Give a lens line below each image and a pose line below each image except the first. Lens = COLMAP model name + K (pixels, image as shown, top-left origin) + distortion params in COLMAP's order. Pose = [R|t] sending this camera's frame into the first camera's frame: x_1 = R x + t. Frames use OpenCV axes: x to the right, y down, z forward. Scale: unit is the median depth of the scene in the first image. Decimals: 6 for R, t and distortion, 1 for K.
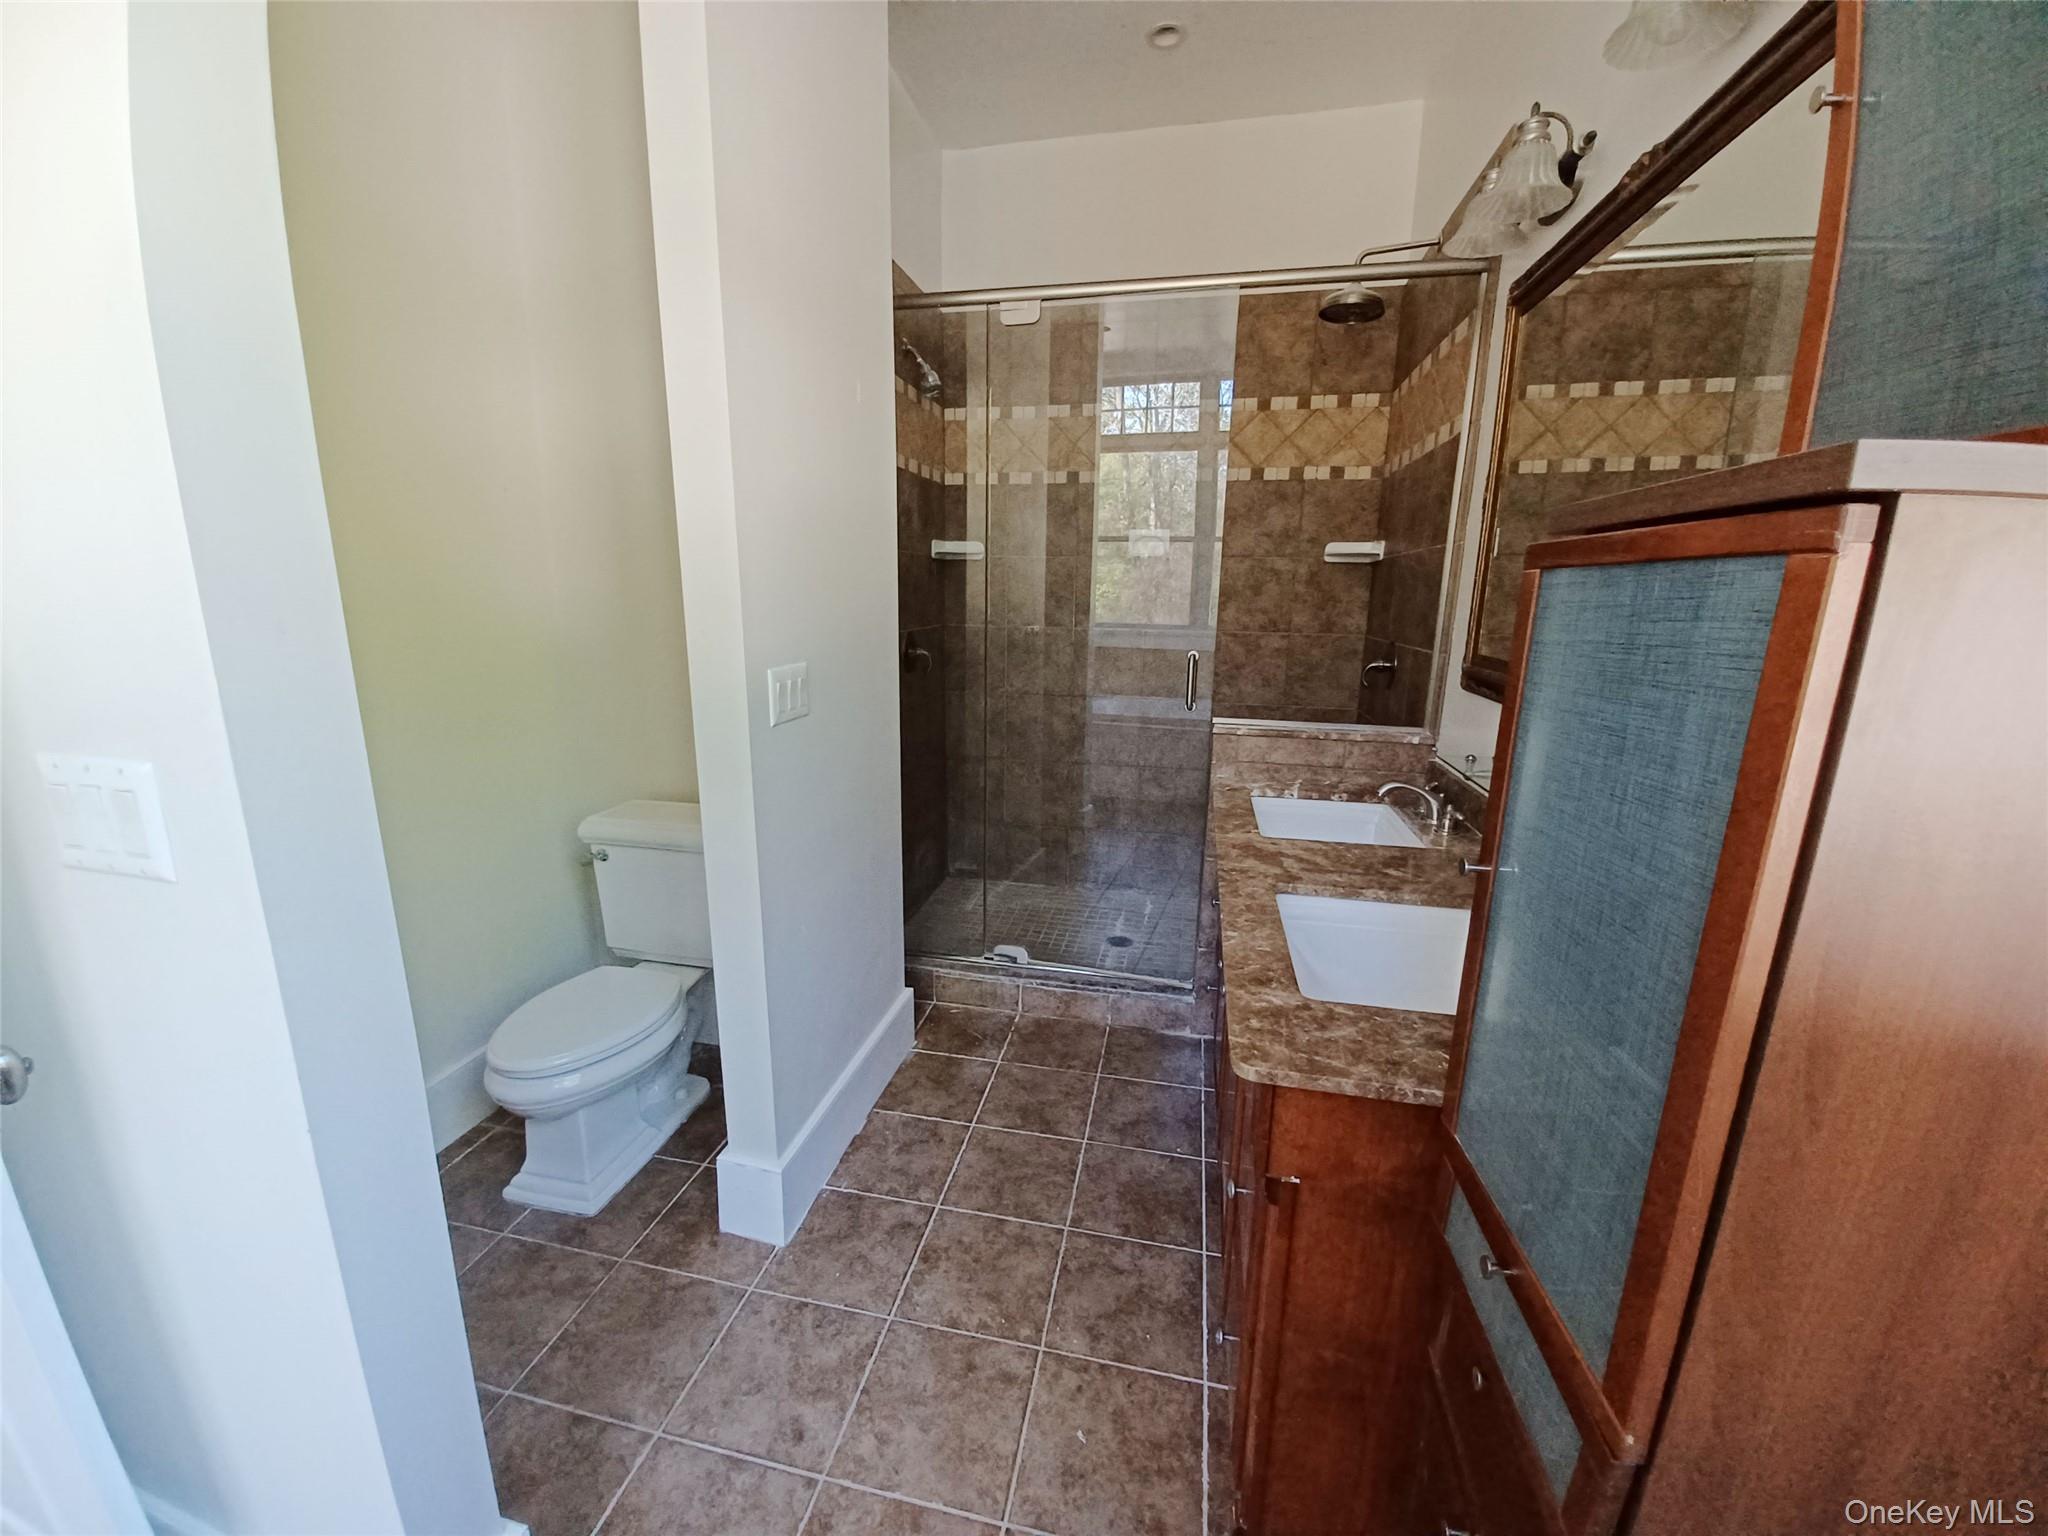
lens RADIAL K [[844.9, 0, 1019.8], [0, 844.9, 783.4], [0, 0, 1]] dist [0.010168, -0.014433]
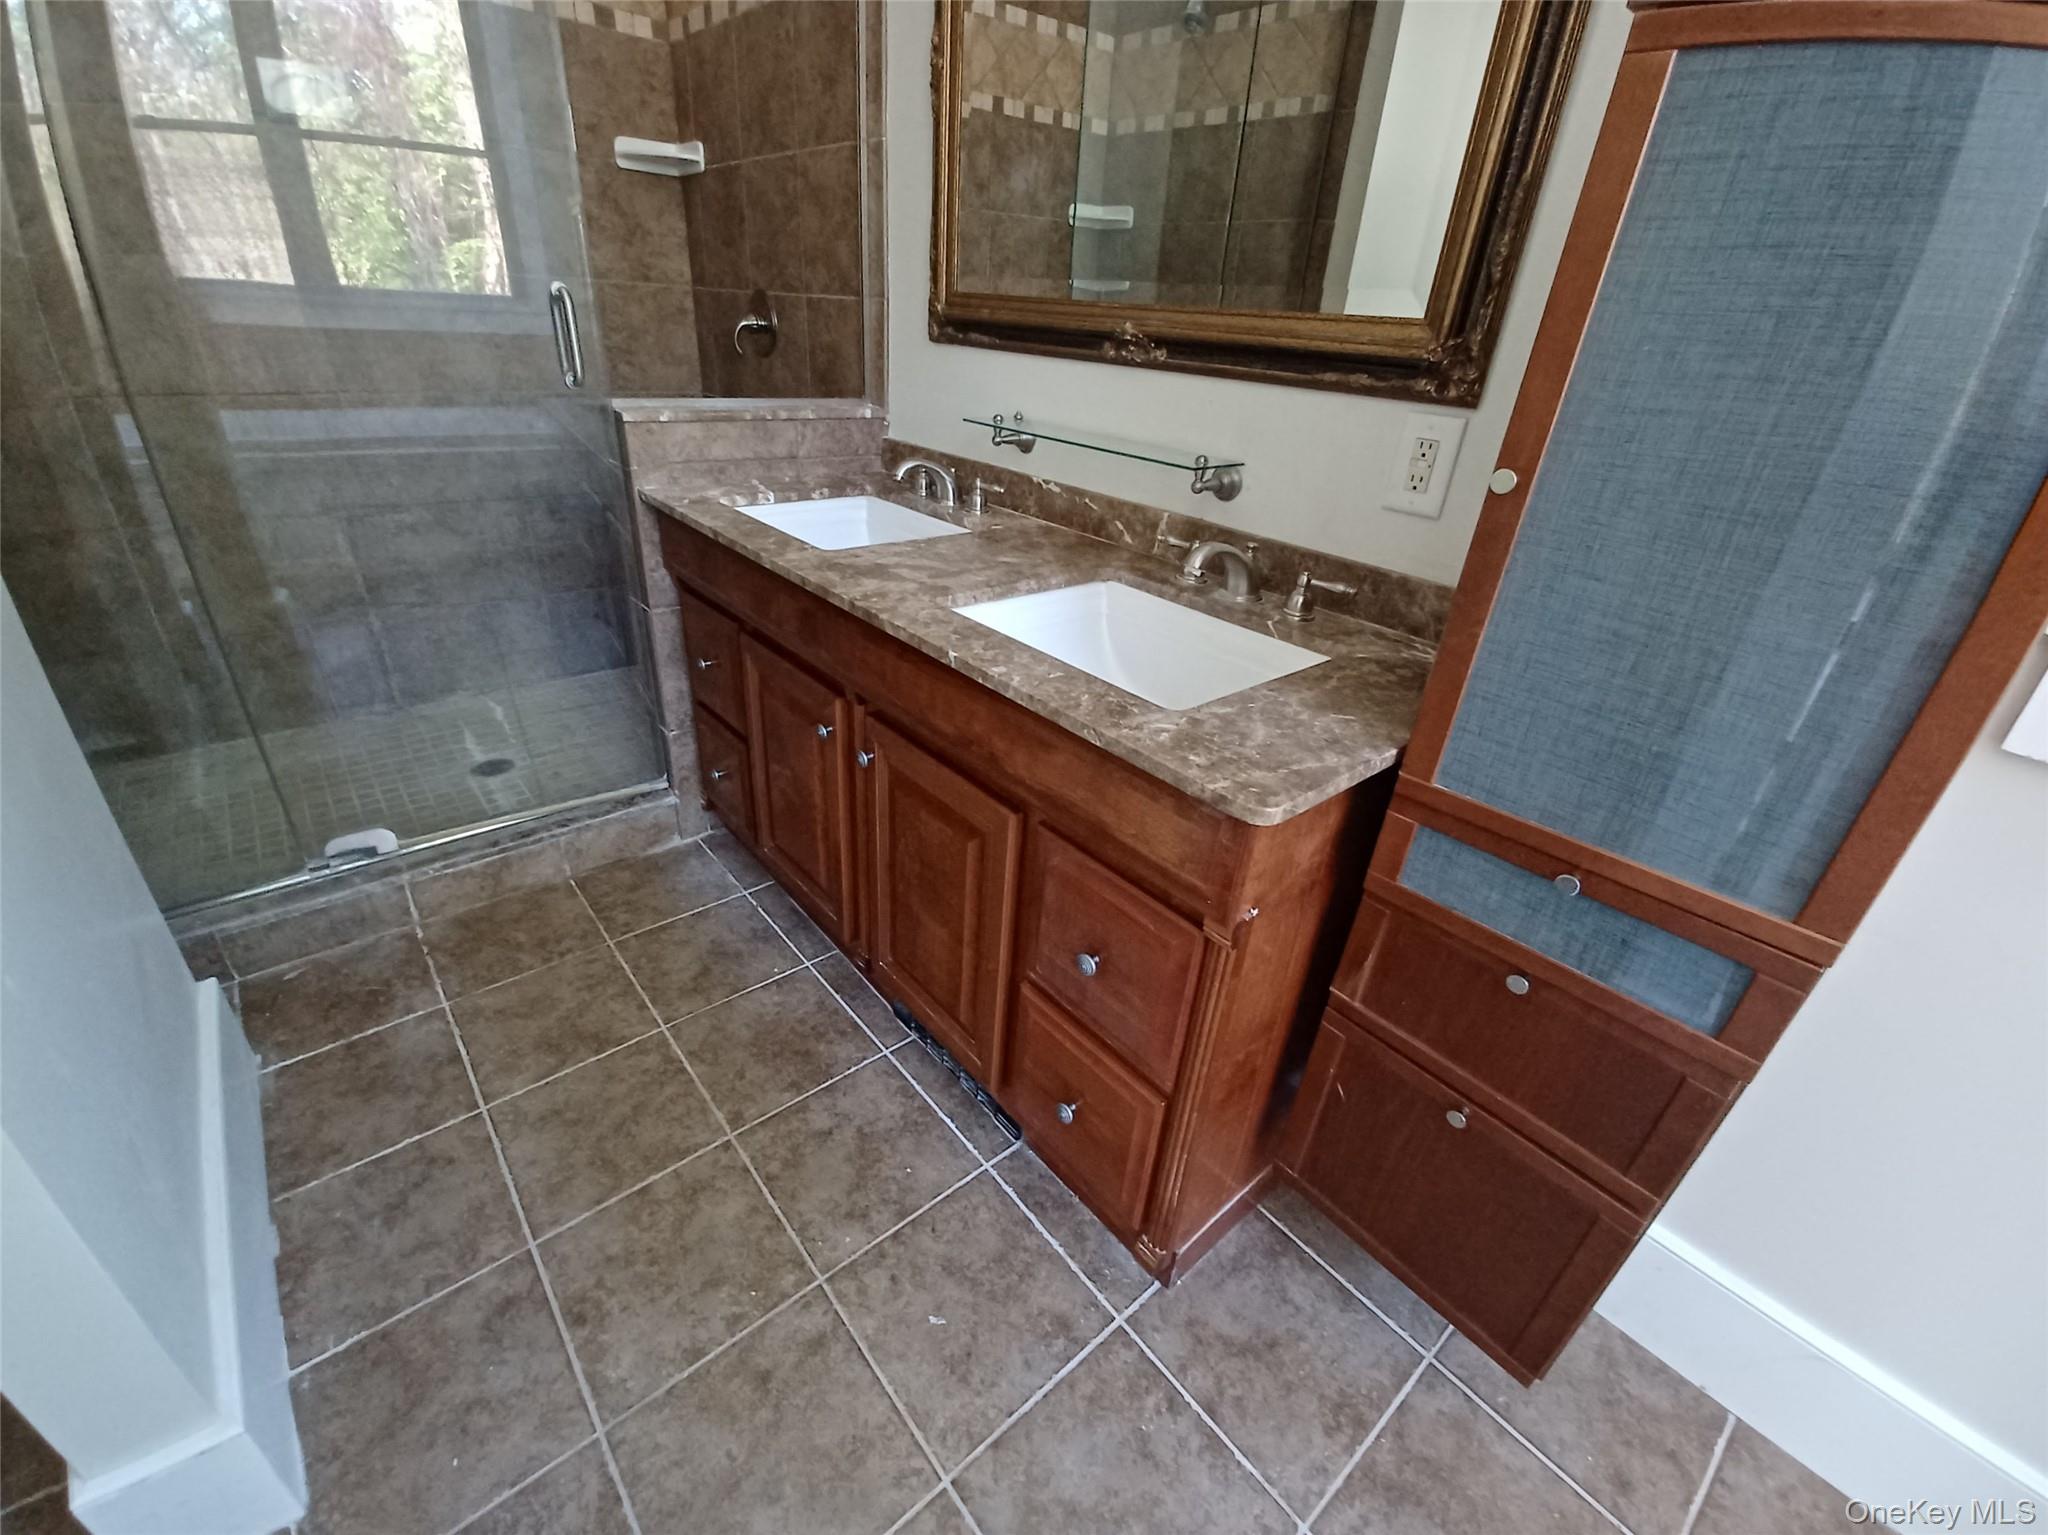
lens RADIAL K [[844.9, 0, 1019.8], [0, 844.9, 782.9], [0, 0, 1]] dist [0.010168, -0.014433]
pose [[0.592610, -0.363092, 0.719012, -0.208349], [0.129572, 0.923985, 0.359808, 0.005967], [-0.795000, -0.120063, 0.594609, 0.381689]]
